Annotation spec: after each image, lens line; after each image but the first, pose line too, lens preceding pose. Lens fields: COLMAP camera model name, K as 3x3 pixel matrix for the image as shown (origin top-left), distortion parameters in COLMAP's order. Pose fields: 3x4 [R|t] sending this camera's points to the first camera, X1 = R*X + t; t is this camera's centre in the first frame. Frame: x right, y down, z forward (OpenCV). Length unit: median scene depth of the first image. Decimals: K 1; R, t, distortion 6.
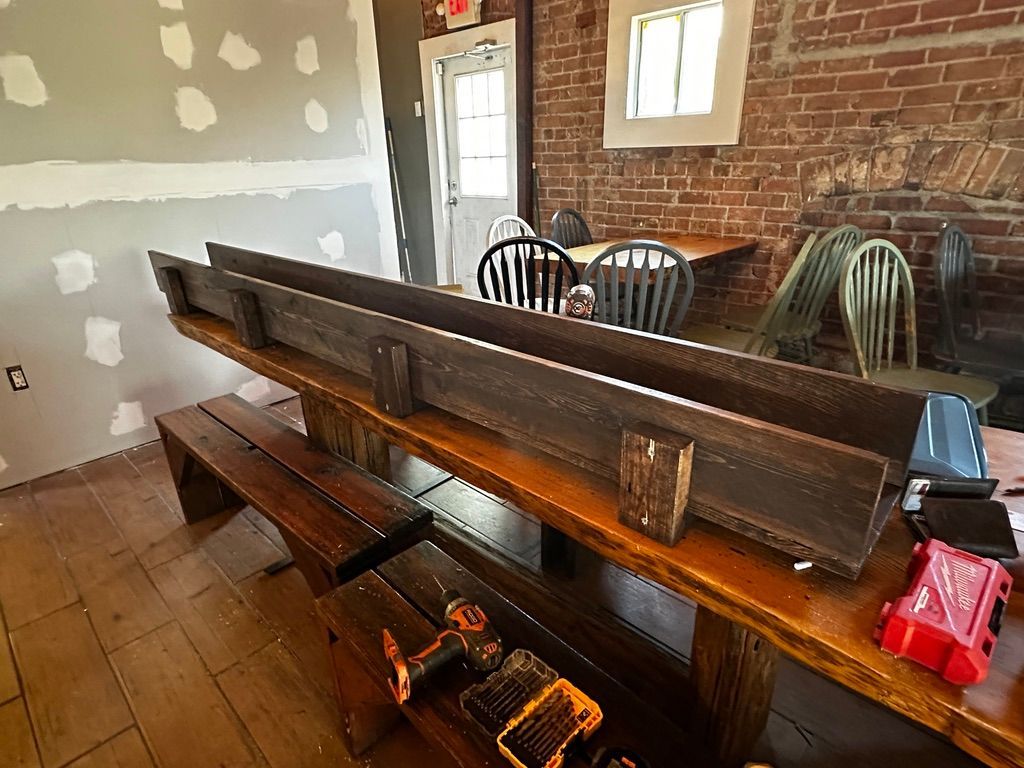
lens RADIAL K [[575.0, 0, 511.0], [0, 575.0, 391.4], [0, 0, 1]] dist [0.000559, -0.000688]
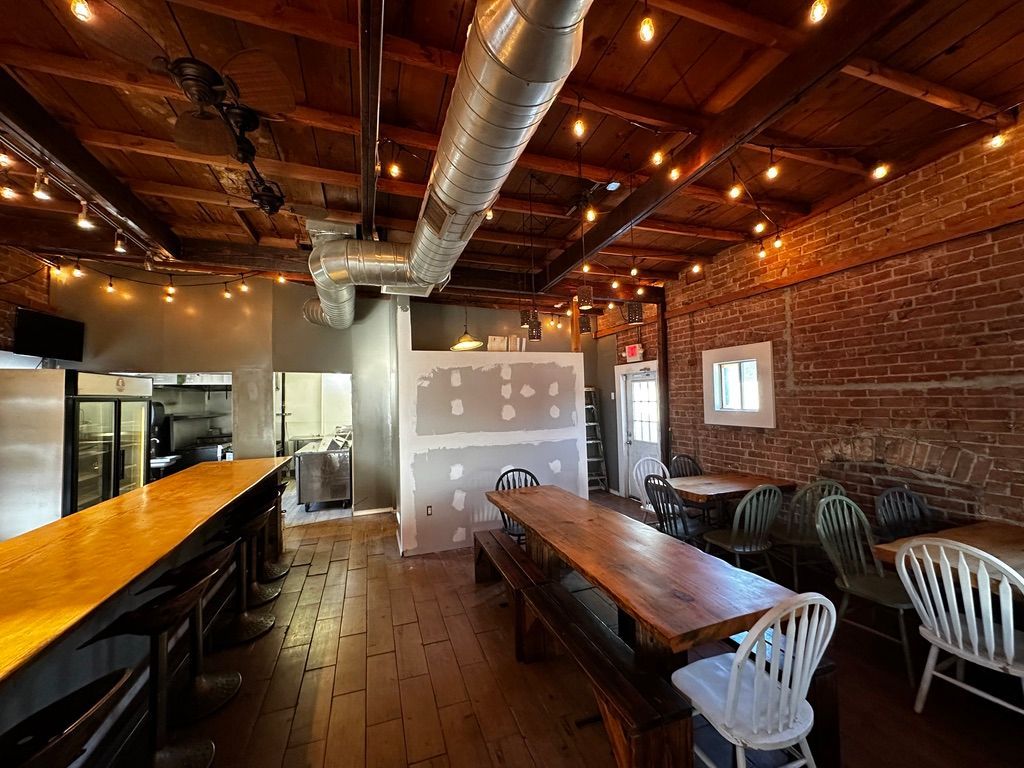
lens RADIAL K [[405.5, 0, 512.0], [0, 405.5, 384.0], [0, 0, 1]] dist [0.000600, -0.000087]
pose [[0.897411, -0.012575, -0.441016, 0.231277], [-0.167491, 0.915052, -0.366914, 0.049613], [0.408167, 0.403139, 0.819072, -0.458711]]
